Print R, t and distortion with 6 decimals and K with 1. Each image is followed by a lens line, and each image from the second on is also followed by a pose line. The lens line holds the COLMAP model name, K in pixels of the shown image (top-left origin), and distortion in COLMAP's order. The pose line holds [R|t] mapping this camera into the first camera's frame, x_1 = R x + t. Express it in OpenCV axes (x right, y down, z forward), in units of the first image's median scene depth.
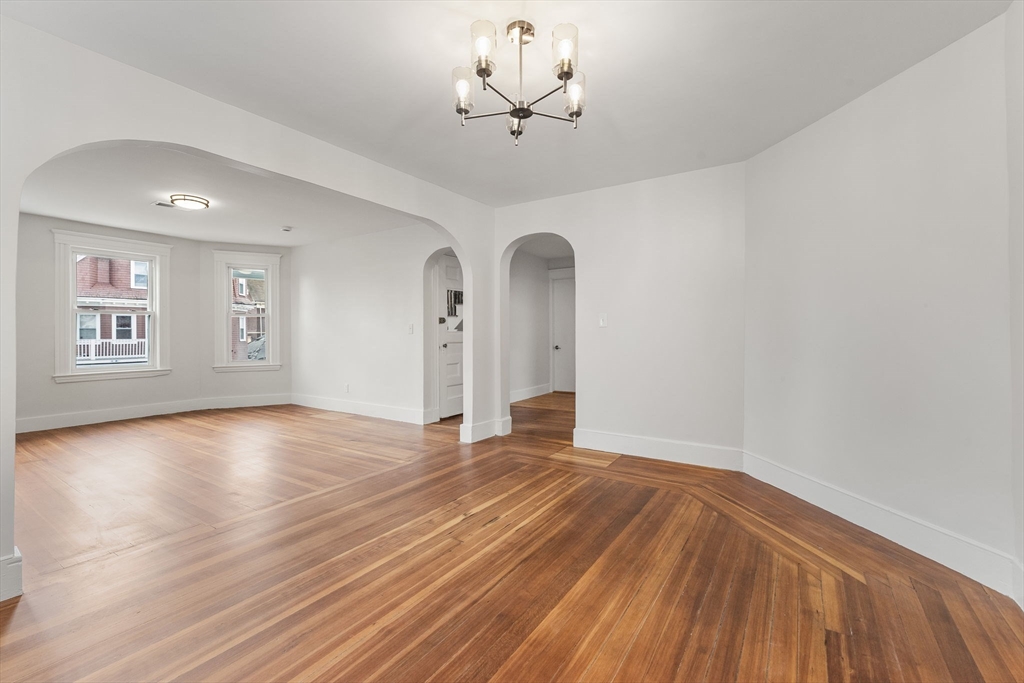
lens RADIAL K [[431.3, 0, 518.3], [0, 431.3, 333.9], [0, 0, 1]] dist [-0.001364, -0.000103]
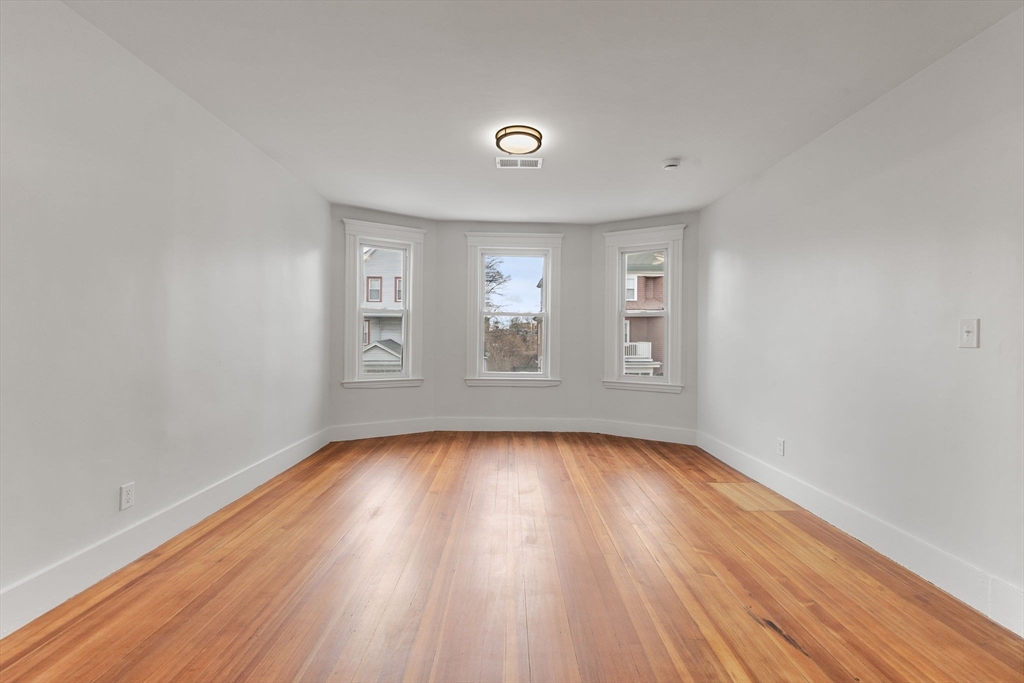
lens RADIAL K [[431.3, 0, 518.3], [0, 431.3, 333.9], [0, 0, 1]] dist [-0.001364, -0.000103]
pose [[0.558065, 0.003352, -0.829791, -0.273211], [-0.014848, 0.999872, -0.005947, -0.004830], [0.829665, 0.015640, 0.558043, 0.842124]]
